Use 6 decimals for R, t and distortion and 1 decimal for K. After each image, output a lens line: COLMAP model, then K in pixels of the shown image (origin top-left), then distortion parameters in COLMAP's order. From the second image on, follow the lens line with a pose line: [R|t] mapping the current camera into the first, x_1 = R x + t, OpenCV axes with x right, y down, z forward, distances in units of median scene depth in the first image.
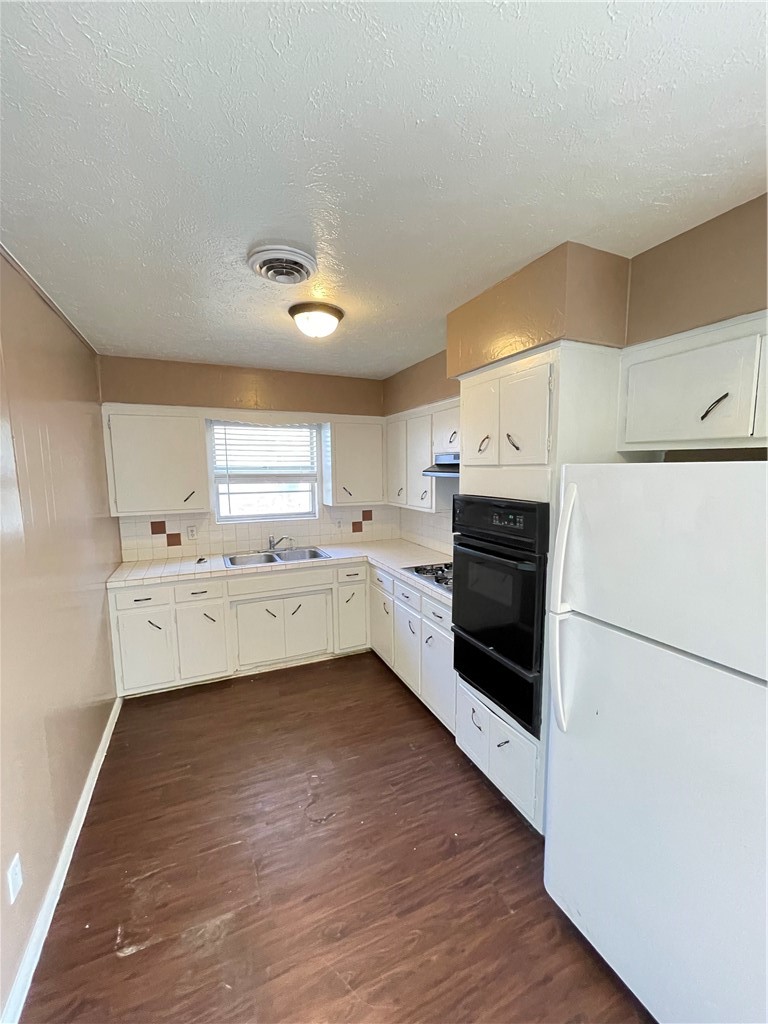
lens RADIAL K [[411.0, 0, 383.7], [0, 411.0, 514.6], [0, 0, 1]] dist [0.003575, 0.000074]
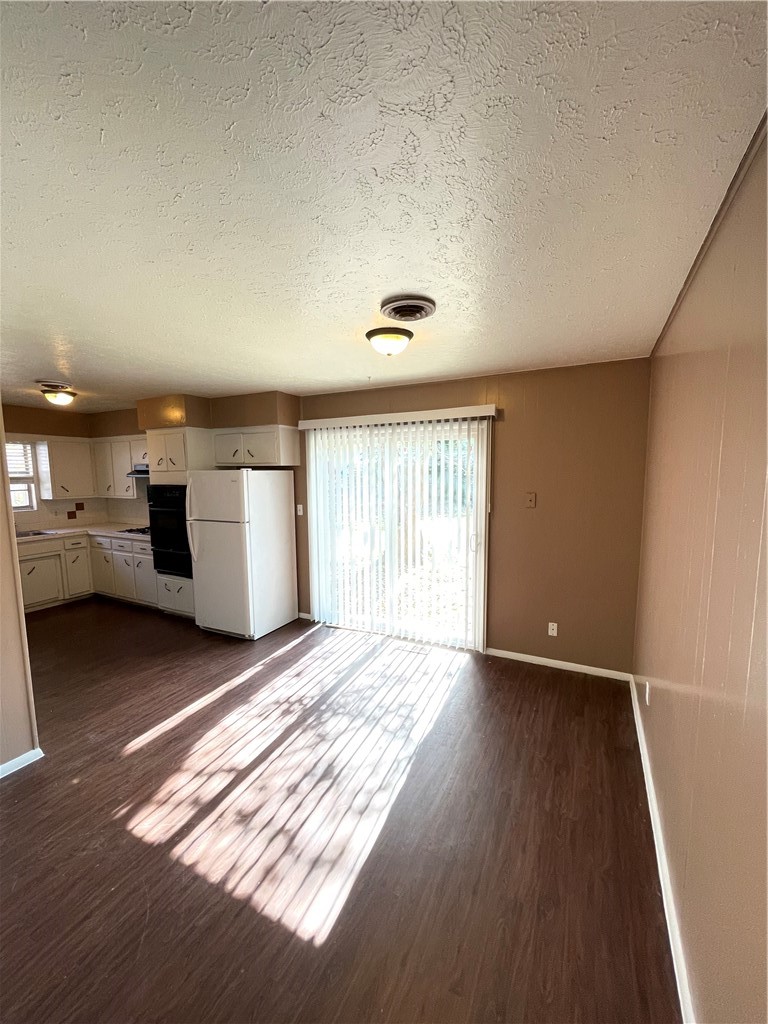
lens RADIAL K [[411.0, 0, 382.6], [0, 411.0, 514.1], [0, 0, 1]] dist [0.003575, 0.000074]
pose [[0.778558, -0.067633, 0.623918, -0.146898], [0.075314, 0.997060, 0.014101, 0.109834], [-0.623037, 0.036012, 0.781363, -0.949093]]
